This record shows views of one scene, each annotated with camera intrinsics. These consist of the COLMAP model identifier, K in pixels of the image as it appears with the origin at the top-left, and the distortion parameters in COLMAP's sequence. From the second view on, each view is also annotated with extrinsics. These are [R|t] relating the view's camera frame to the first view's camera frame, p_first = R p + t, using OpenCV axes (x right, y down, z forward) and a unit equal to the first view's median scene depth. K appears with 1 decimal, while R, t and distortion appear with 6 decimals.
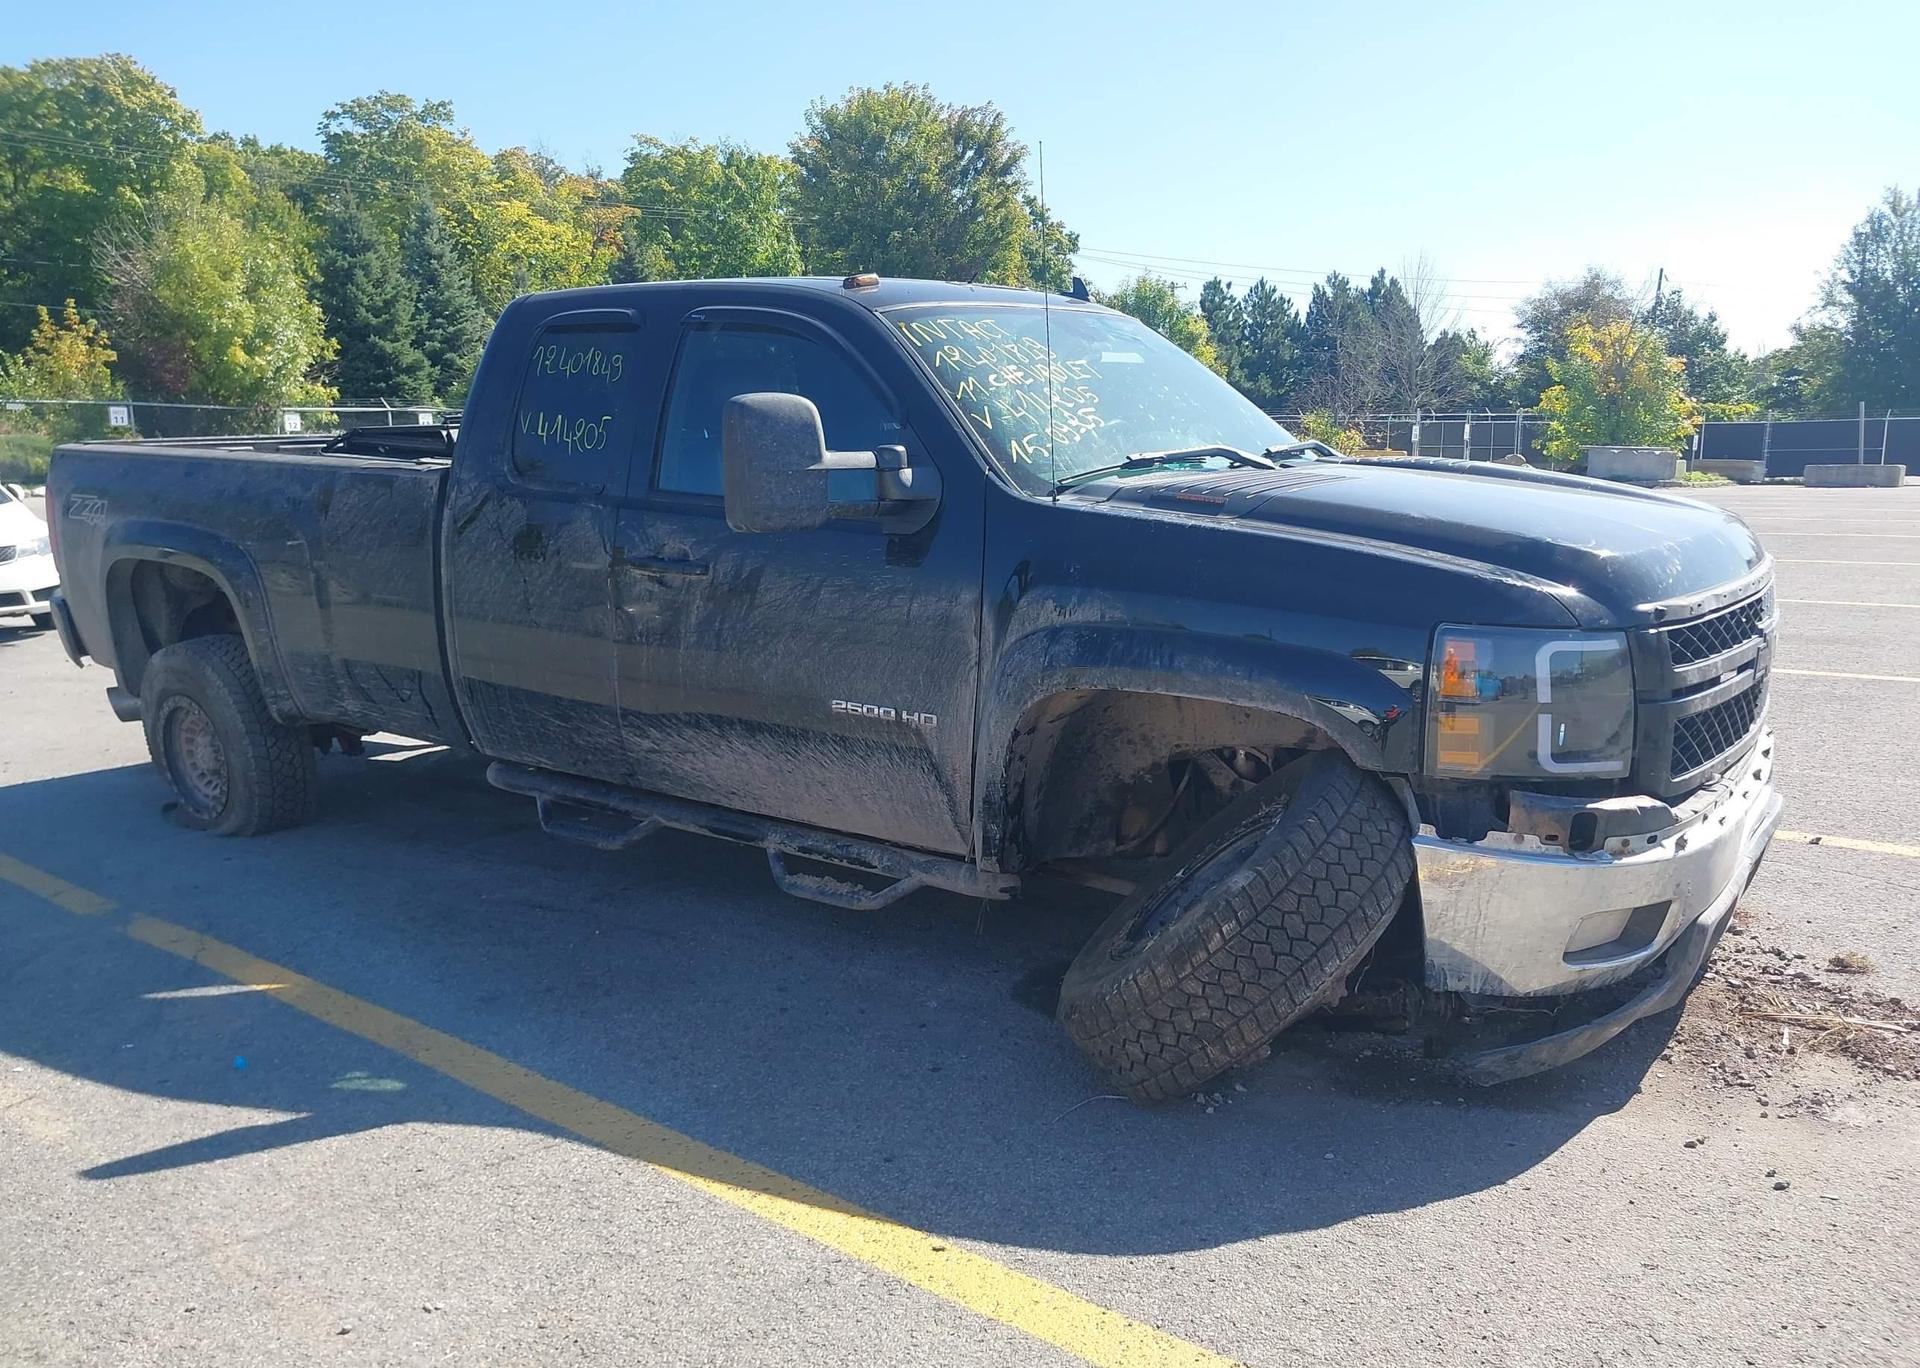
lens RADIAL K [[1483.4, 0, 984.7], [0, 1483.4, 718.2], [0, 0, 1]] dist [0.065094, -0.087380]
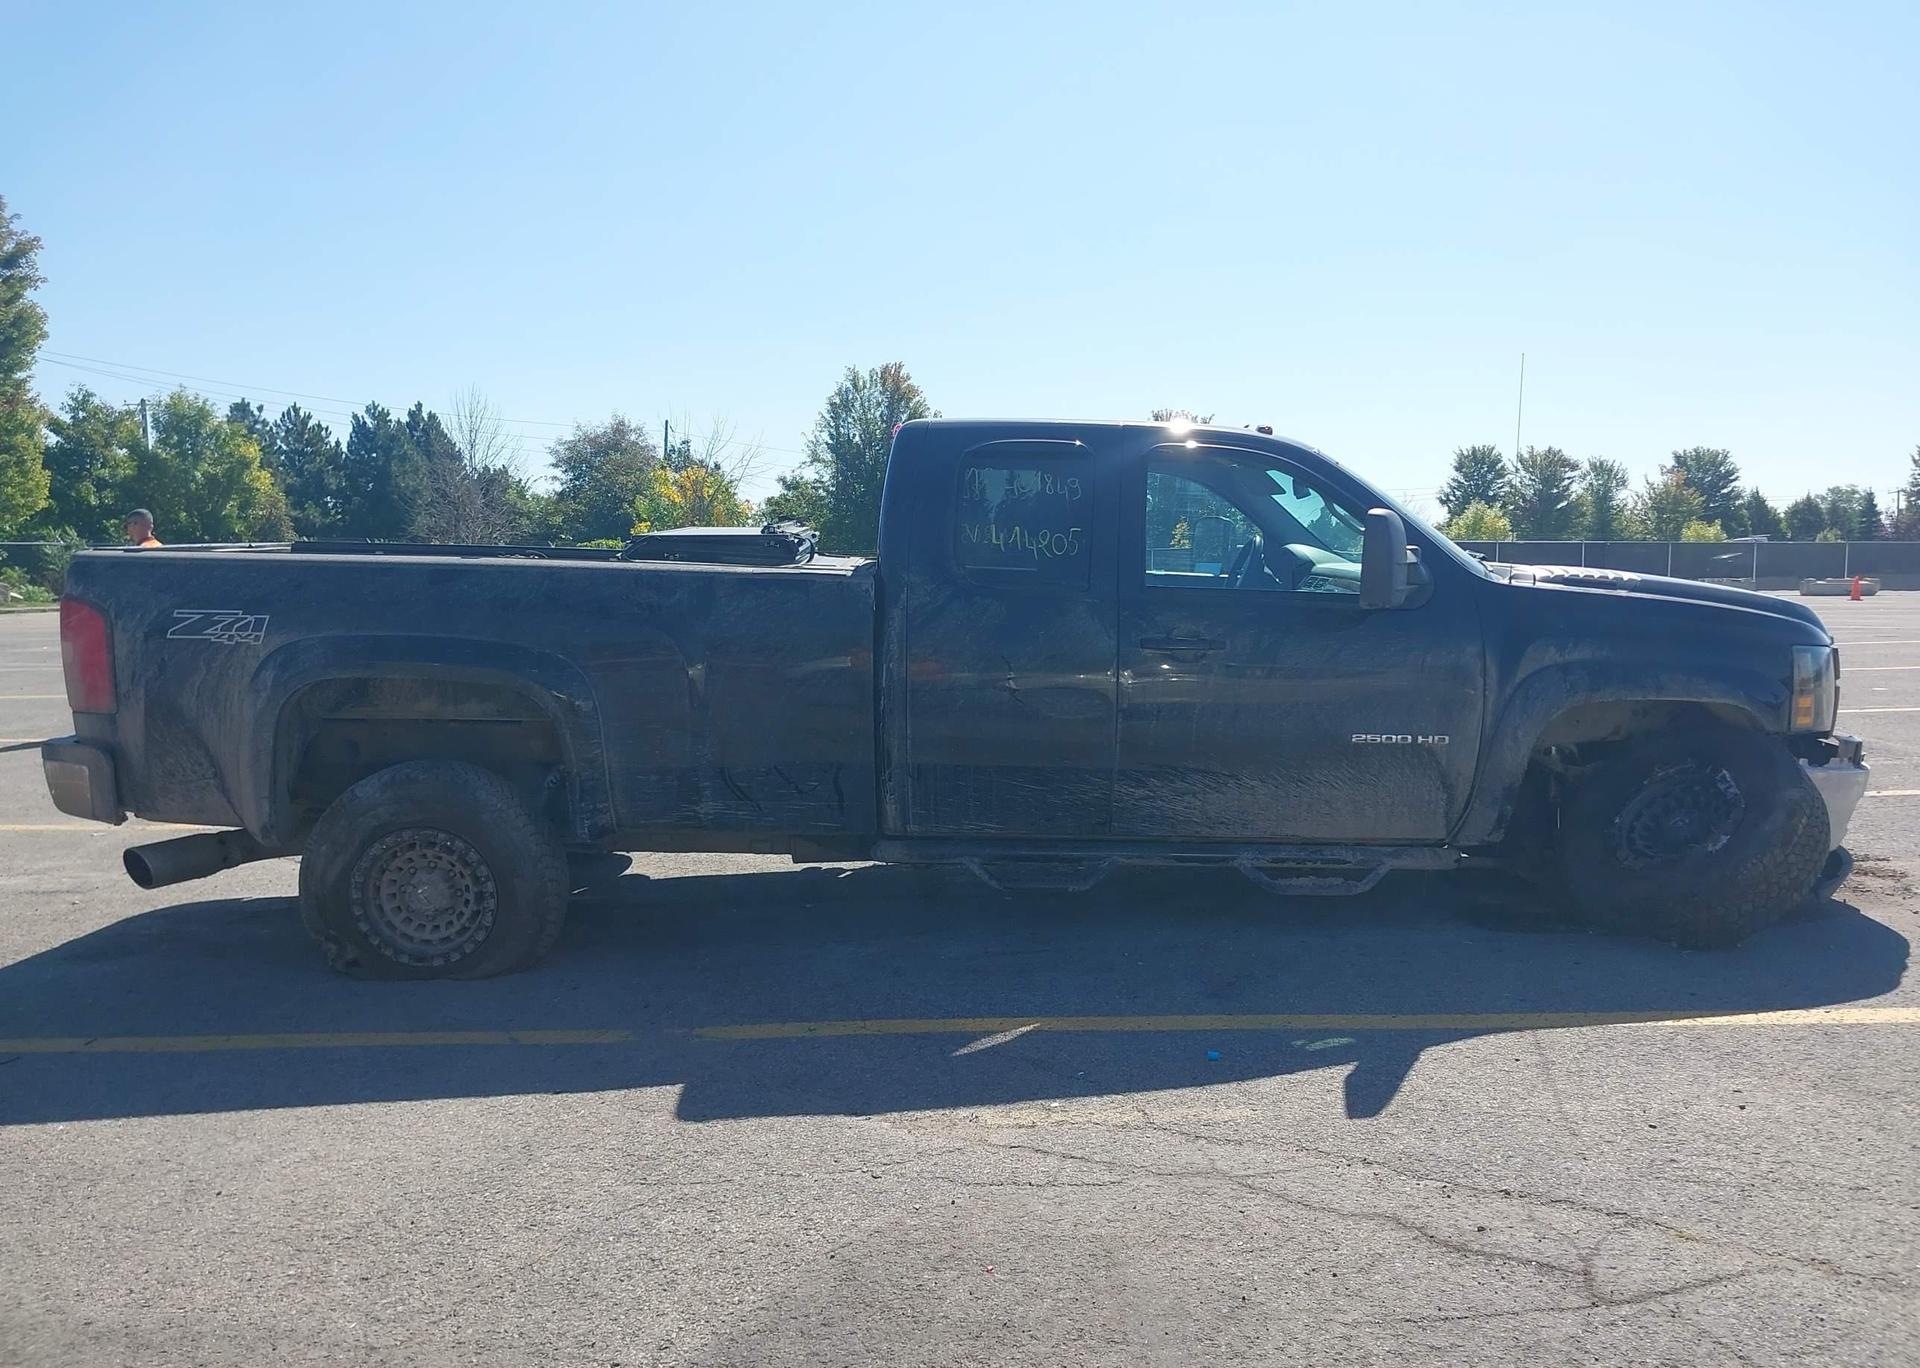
lens RADIAL K [[1483.4, 0, 984.7], [0, 1483.4, 718.2], [0, 0, 1]] dist [0.065094, -0.087380]
pose [[0.797238, -0.060851, 0.600590, -0.081048], [0.113455, 0.992281, -0.050066, 0.000175], [-0.592908, 0.108054, 0.797988, 0.008656]]
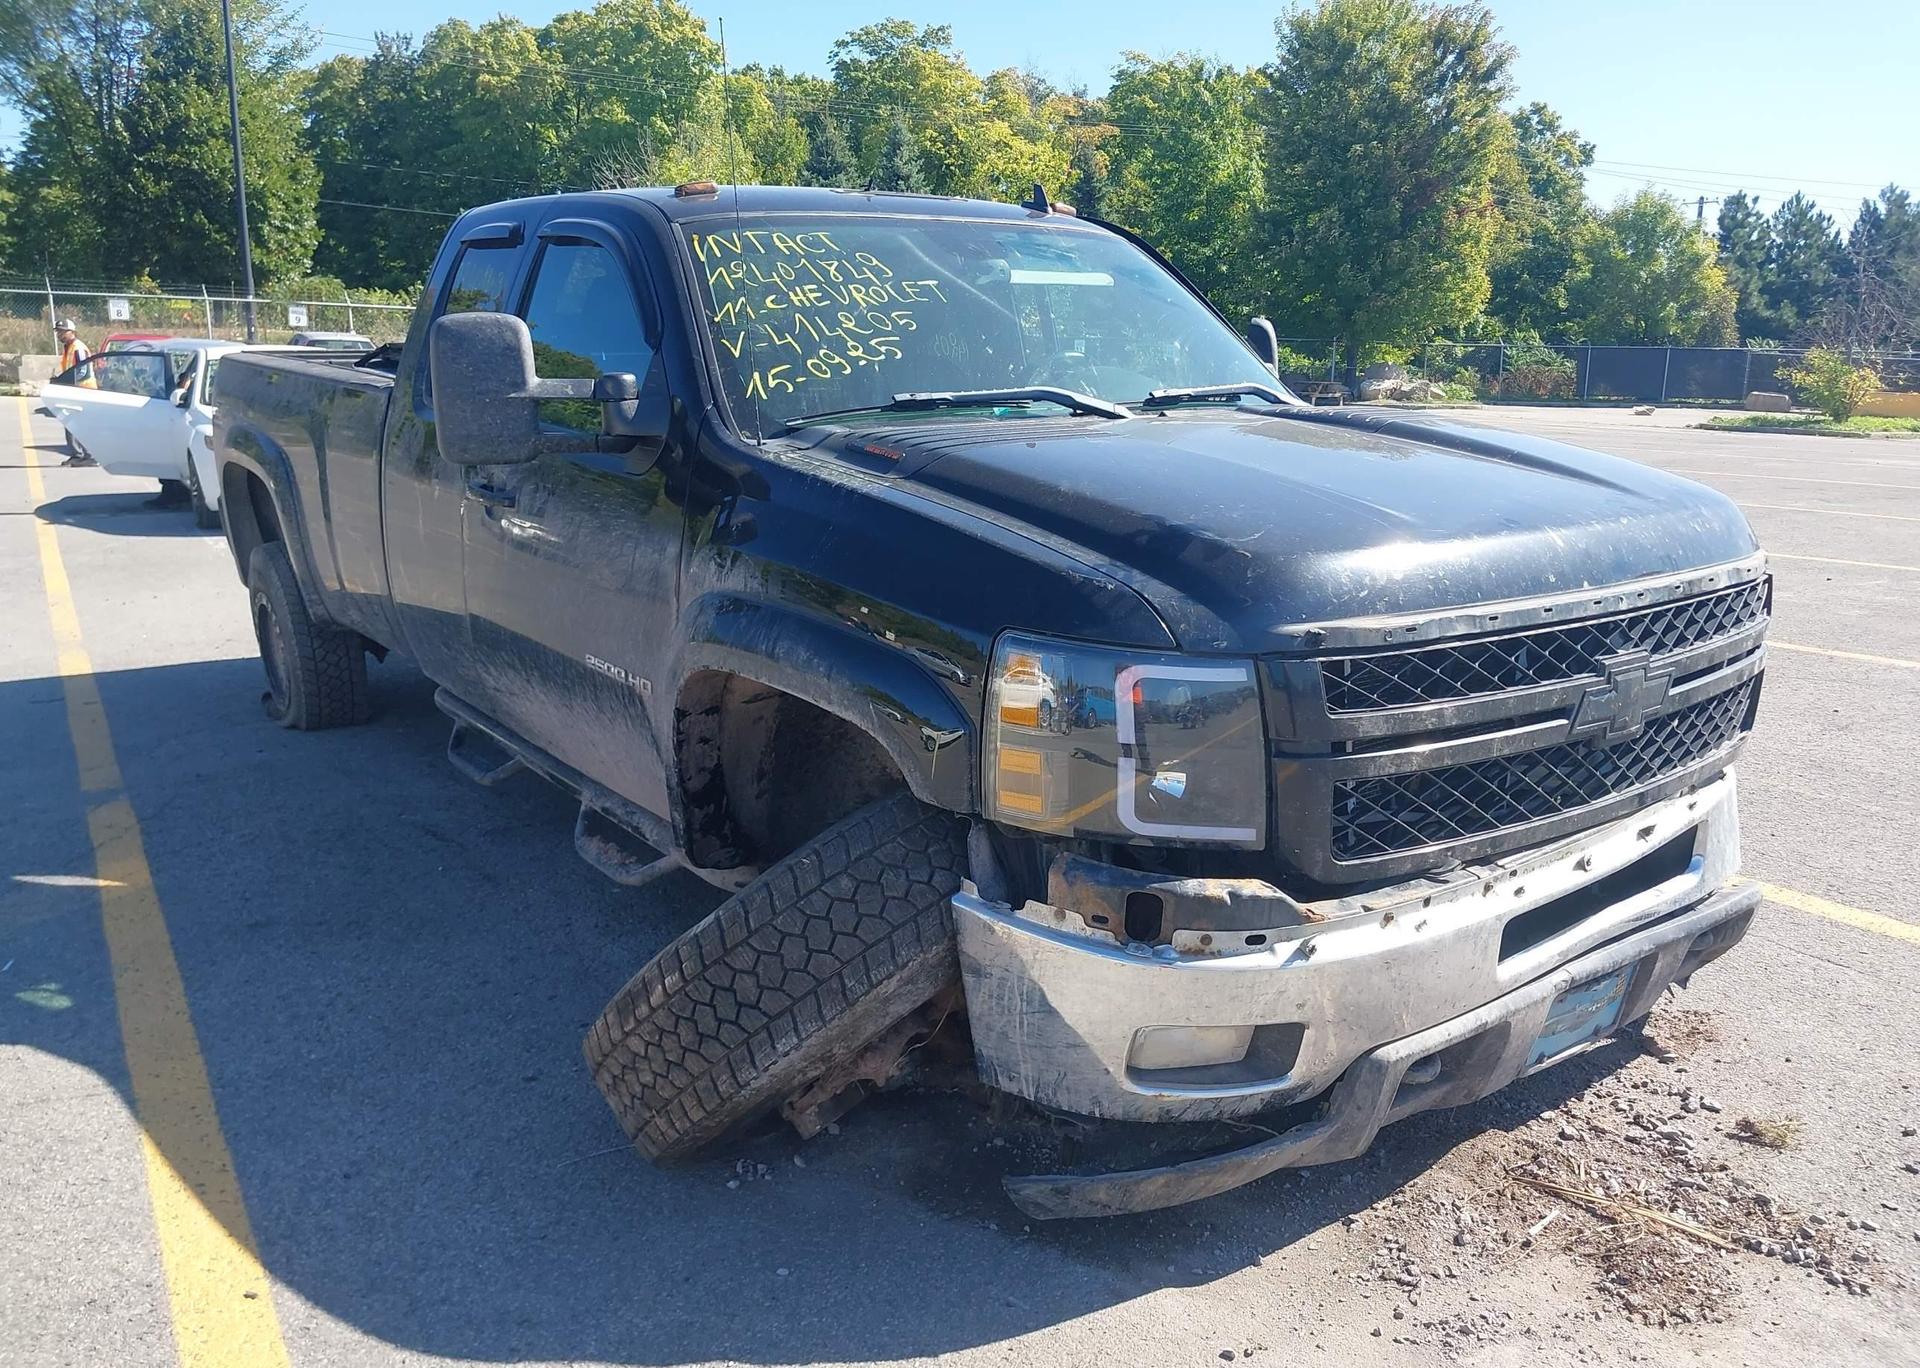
lens RADIAL K [[1483.4, 0, 984.7], [0, 1483.4, 718.2], [0, 0, 1]] dist [0.065094, -0.087380]
pose [[0.952165, 0.096059, -0.290095, 0.027652], [-0.081866, 0.994793, 0.060700, -0.003351], [0.294416, -0.034048, 0.955071, 0.013547]]
